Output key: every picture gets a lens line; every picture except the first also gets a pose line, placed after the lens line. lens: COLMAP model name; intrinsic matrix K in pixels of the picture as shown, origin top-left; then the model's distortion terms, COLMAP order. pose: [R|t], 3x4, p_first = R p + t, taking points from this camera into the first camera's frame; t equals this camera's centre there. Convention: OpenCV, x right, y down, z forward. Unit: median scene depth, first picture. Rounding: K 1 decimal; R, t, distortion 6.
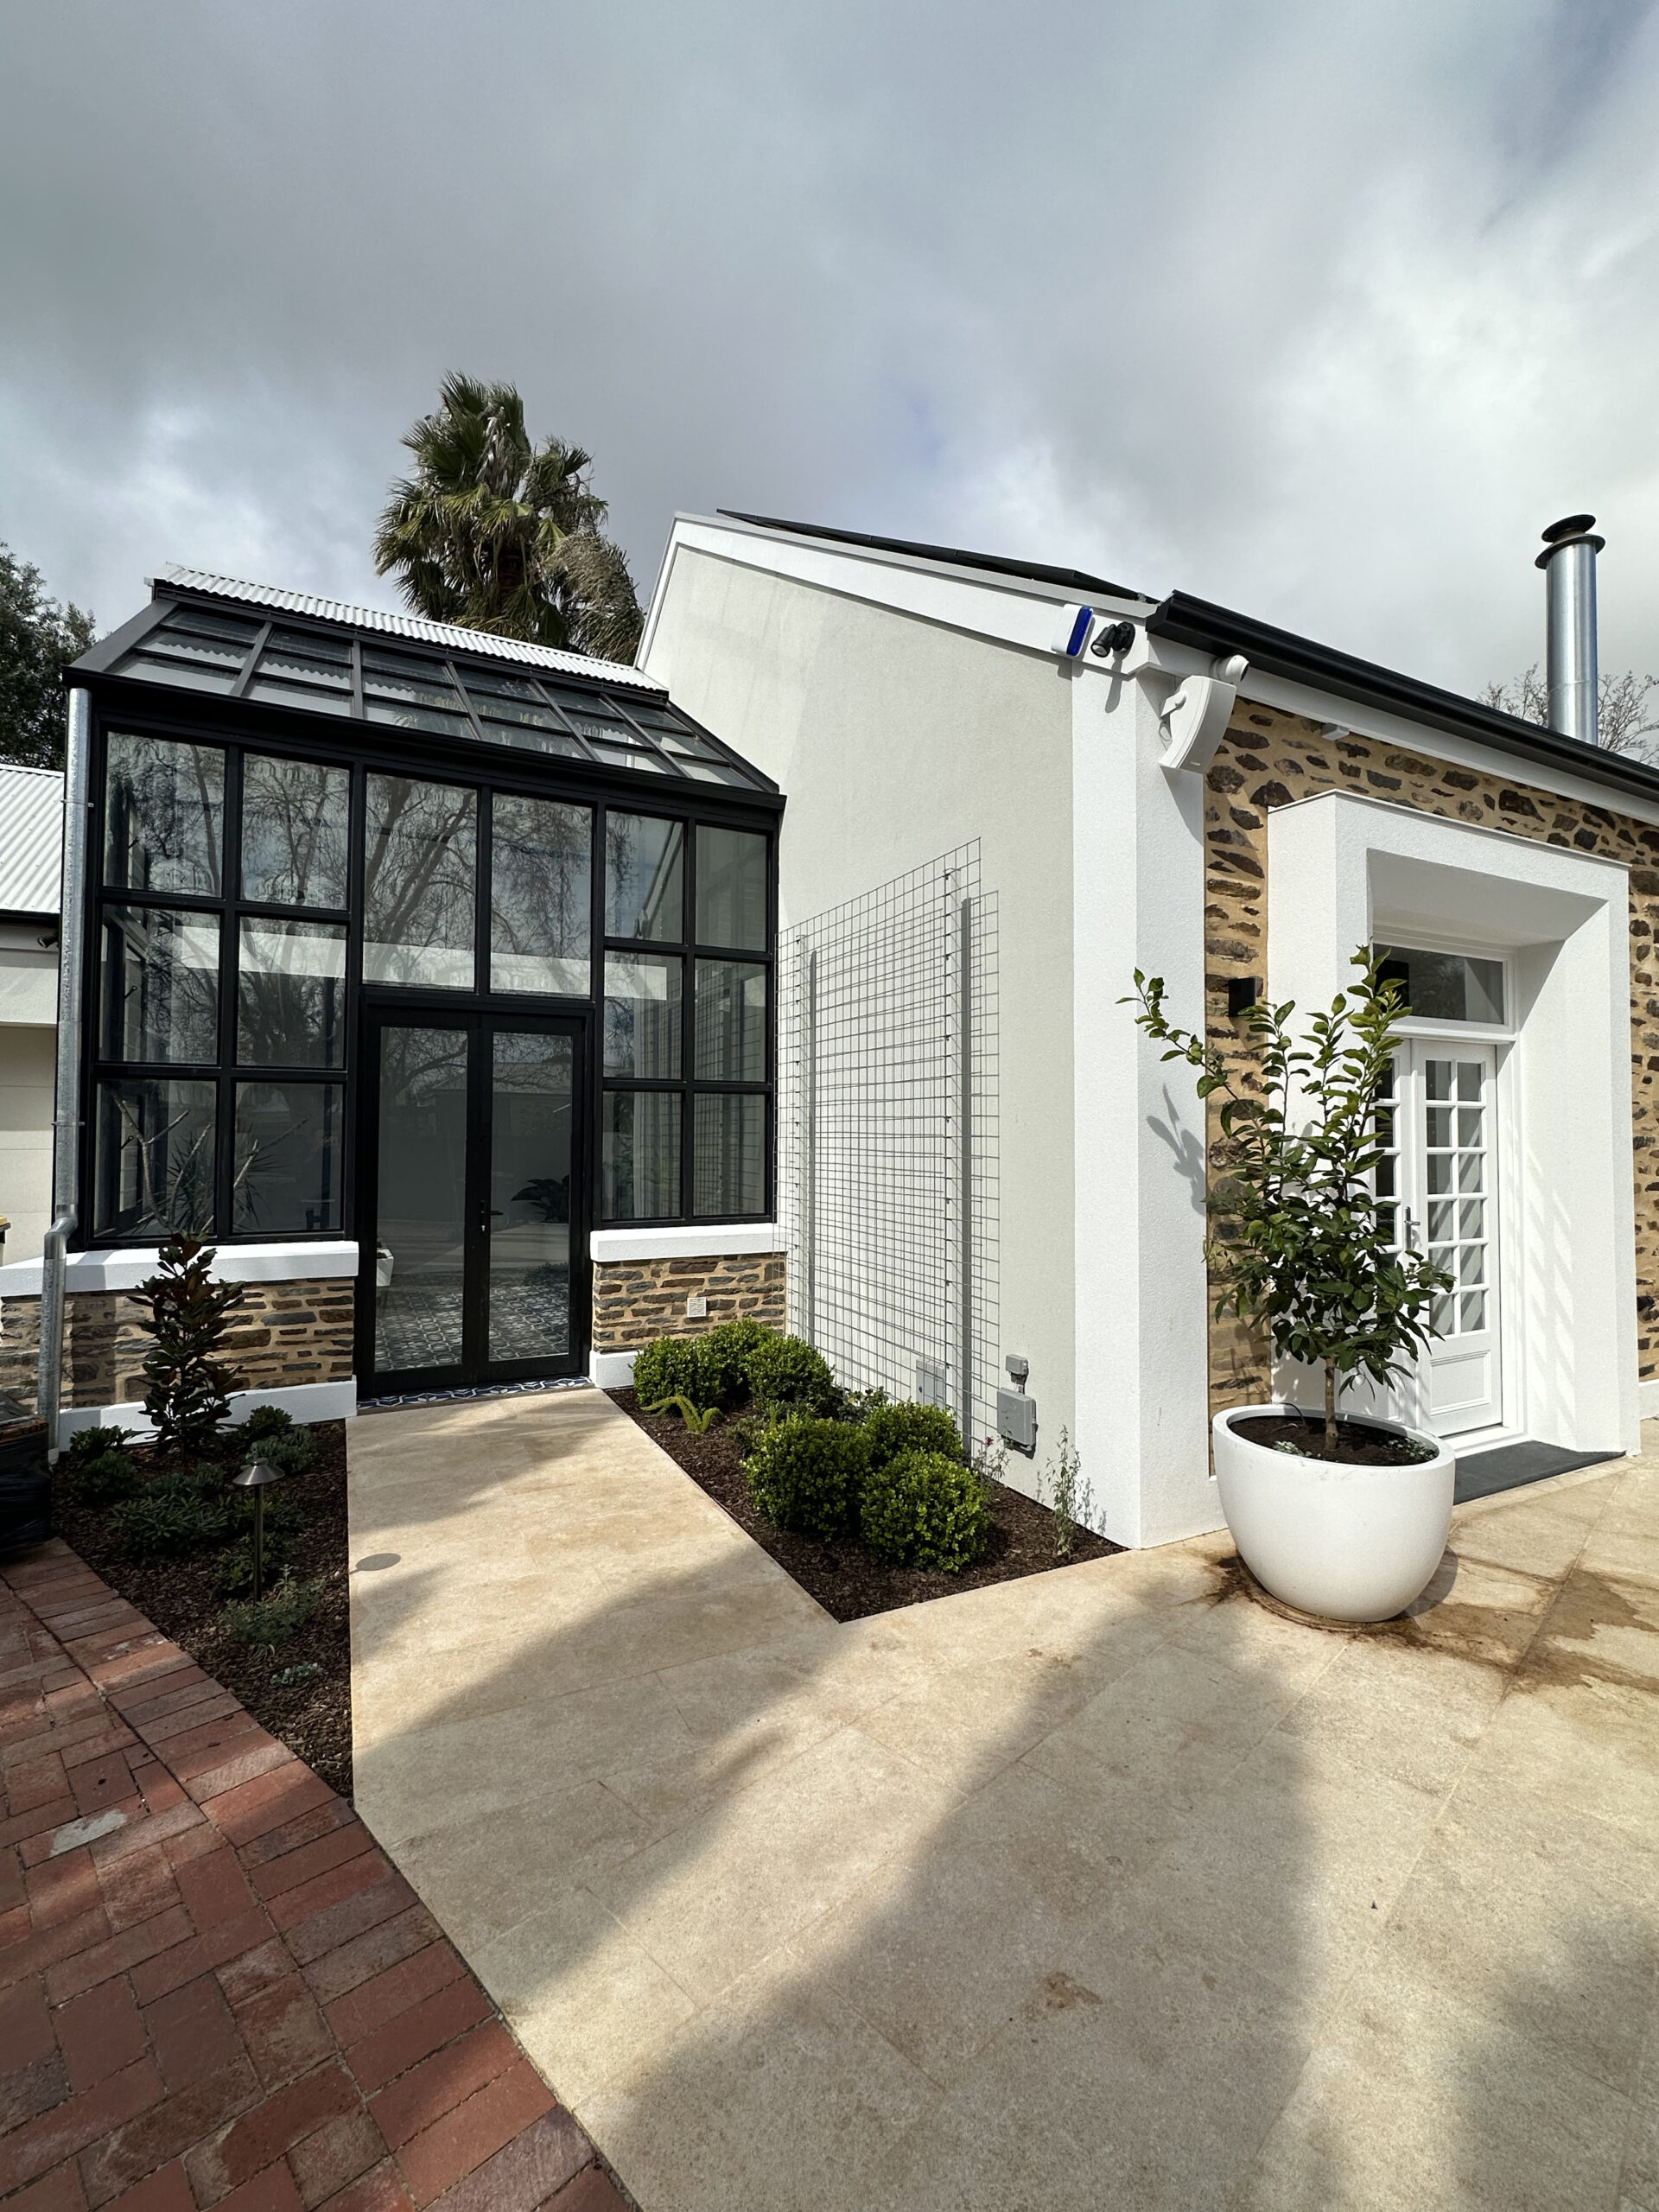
lens RADIAL K [[1018.1, 0, 840.3], [0, 1018.1, 1111.9], [0, 0, 1]] dist [-0.002507, 0.000879]
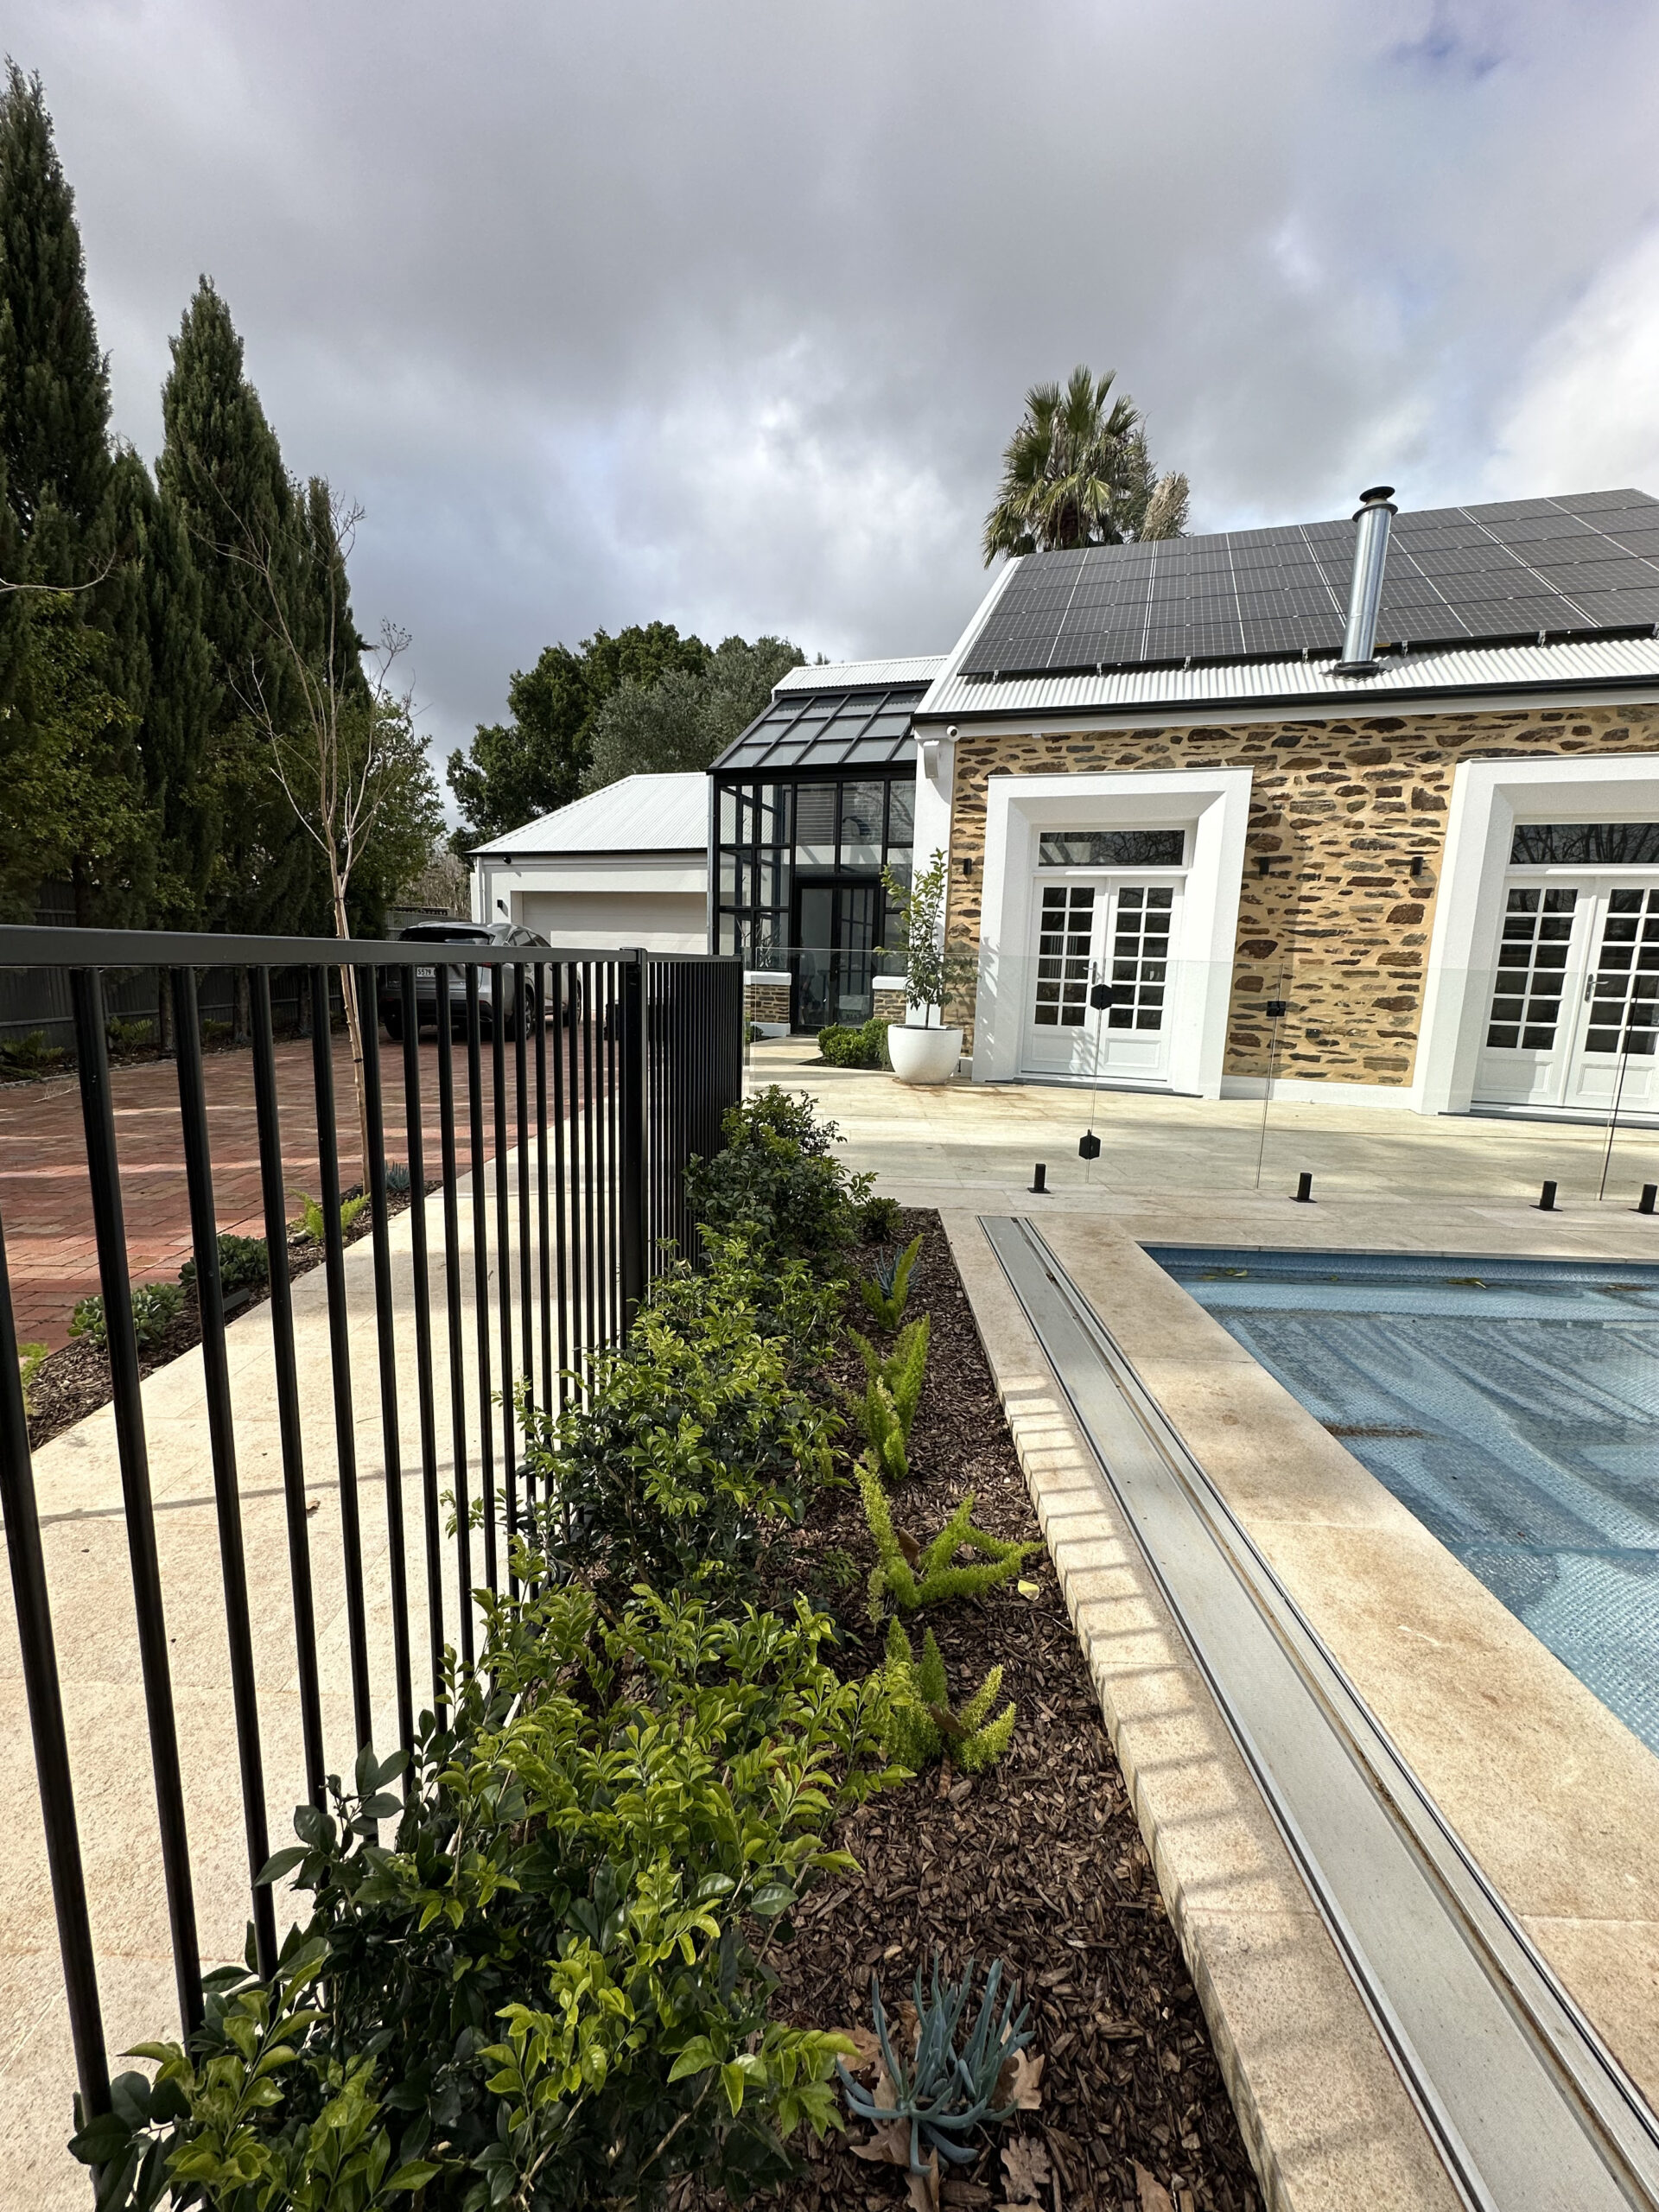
lens RADIAL K [[887.3, 0, 826.8], [0, 887.3, 1101.5], [0, 0, 1]] dist [0.001961, 0.000024]
pose [[0.728664, 0.124152, -0.673524, 1.242032], [-0.007188, 0.984764, 0.173747, 0.056126], [0.684833, -0.121762, 0.718455, -0.619688]]
